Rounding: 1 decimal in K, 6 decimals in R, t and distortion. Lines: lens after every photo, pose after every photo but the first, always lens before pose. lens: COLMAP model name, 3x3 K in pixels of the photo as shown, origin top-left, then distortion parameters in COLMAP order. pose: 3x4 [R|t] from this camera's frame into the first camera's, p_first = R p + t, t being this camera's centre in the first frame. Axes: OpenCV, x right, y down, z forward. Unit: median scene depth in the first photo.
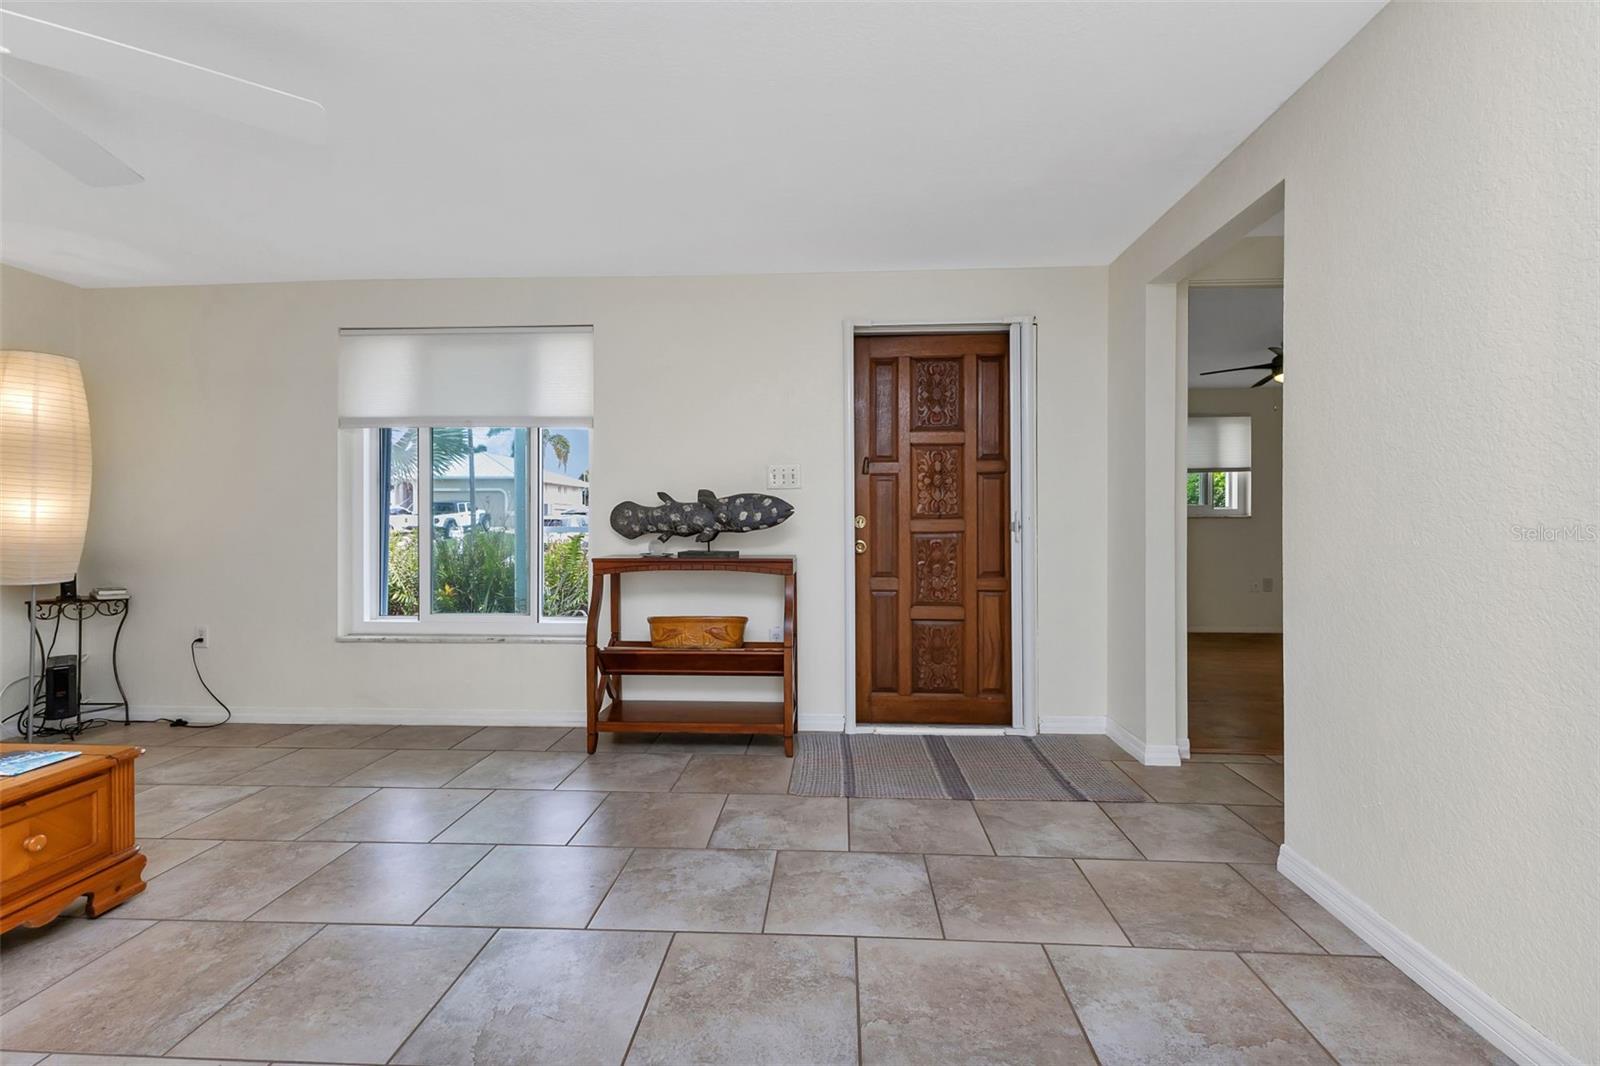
lens RADIAL K [[708.6, 0, 810.0], [0, 708.6, 525.1], [0, 0, 1]] dist [0.002006, 0.000093]
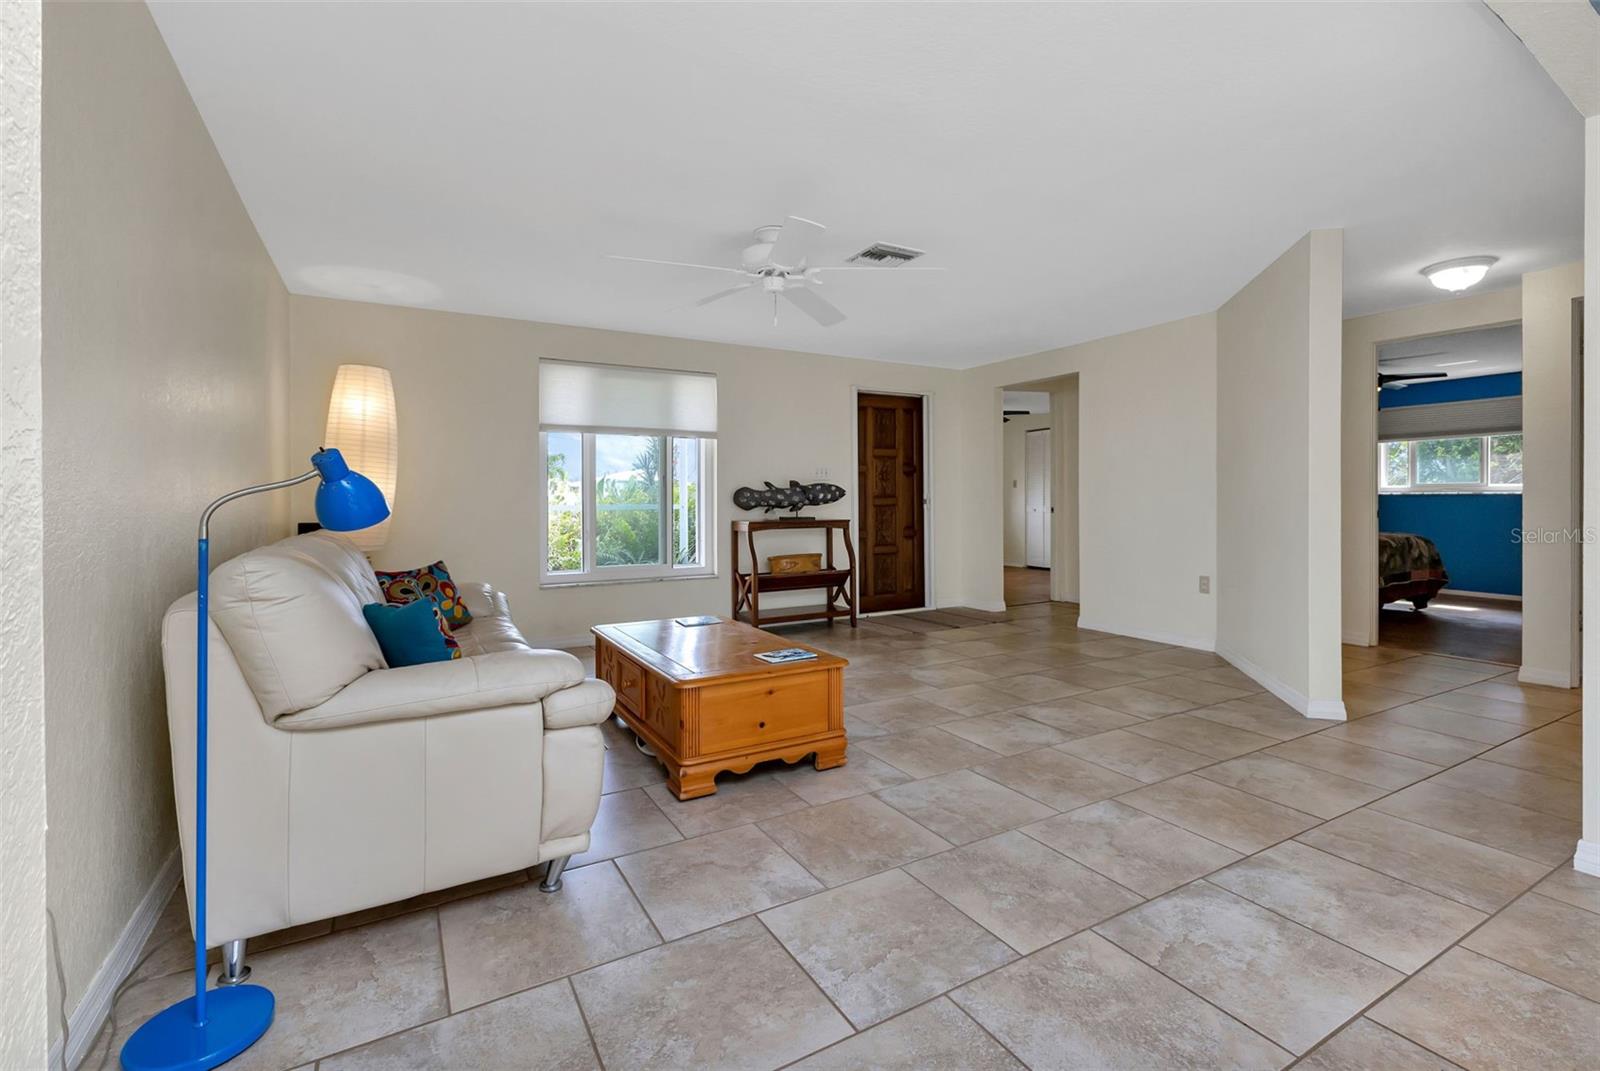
lens RADIAL K [[718.2, 0, 794.8], [0, 718.2, 501.1], [0, 0, 1]] dist [0.003768, 0.000714]
pose [[0.846020, -0.004822, 0.533130, -1.063284], [0.009301, 0.999940, -0.005715, 0.009320], [-0.533070, 0.009793, 0.846014, -0.453039]]
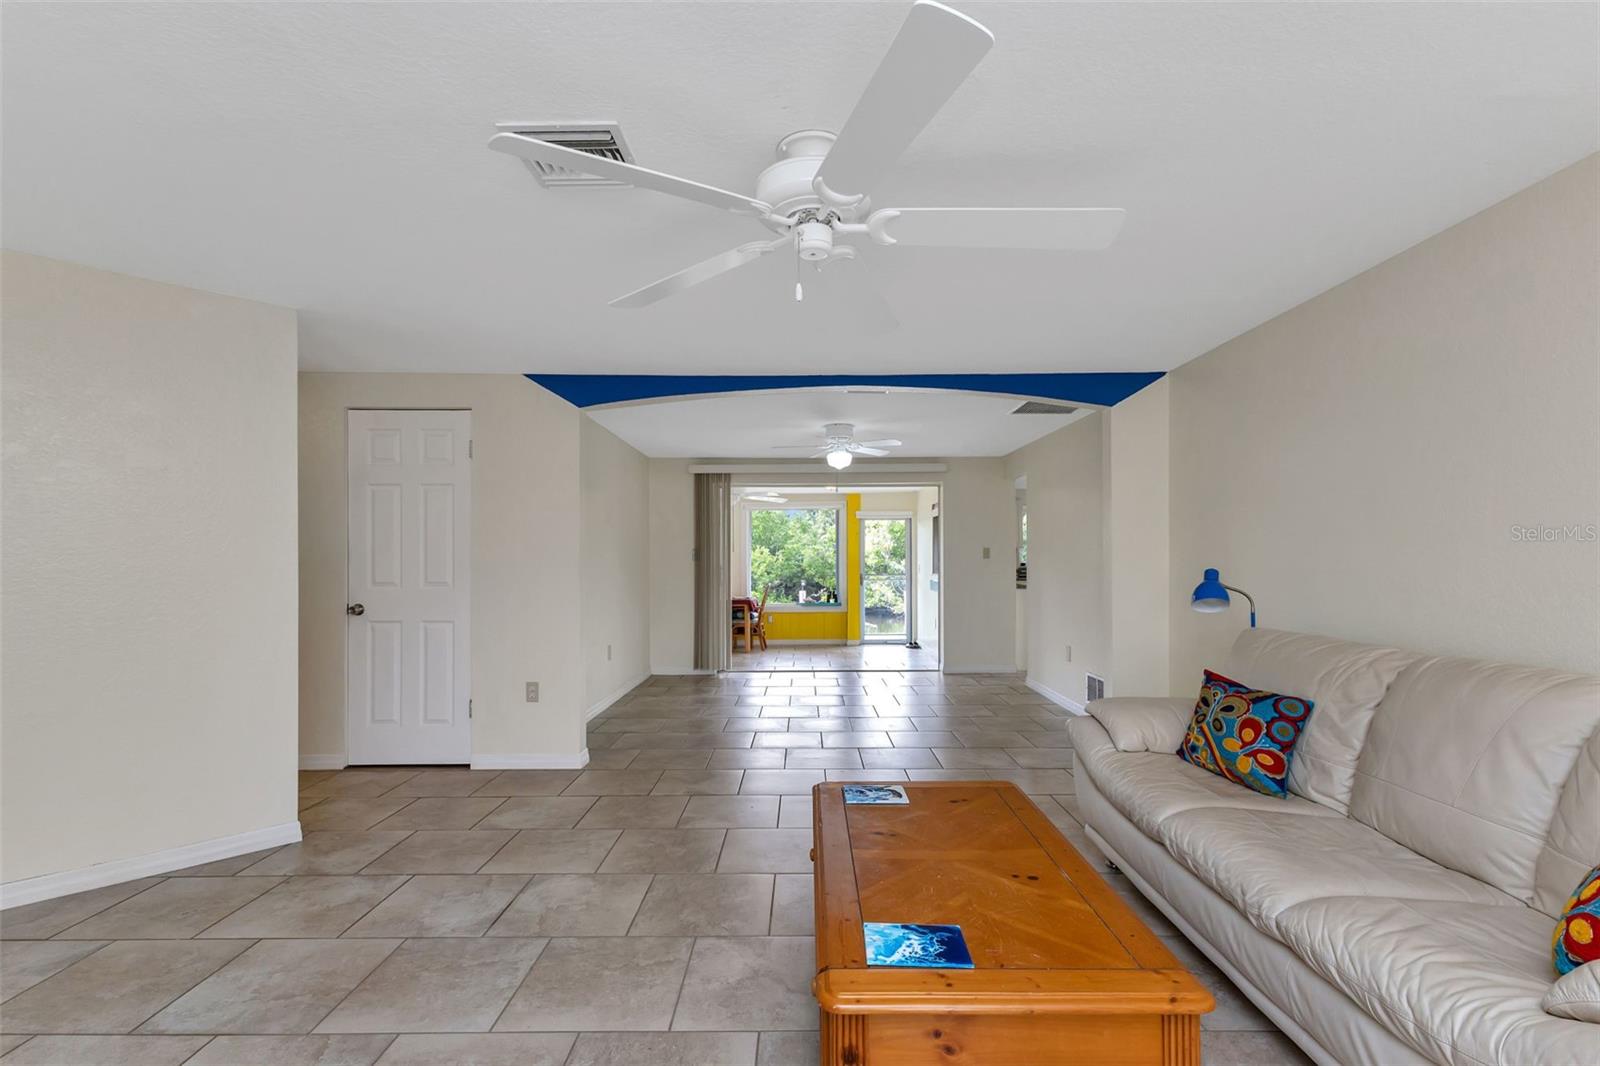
lens RADIAL K [[717.6, 0, 806.7], [0, 717.6, 553.7], [0, 0, 1]] dist [0.009502, -0.000287]
pose [[-0.998790, 0.002746, -0.049093, -0.524454], [0.002765, 0.999996, -0.000326, -0.050931], [0.049092, -0.000461, -0.998794, 0.966283]]
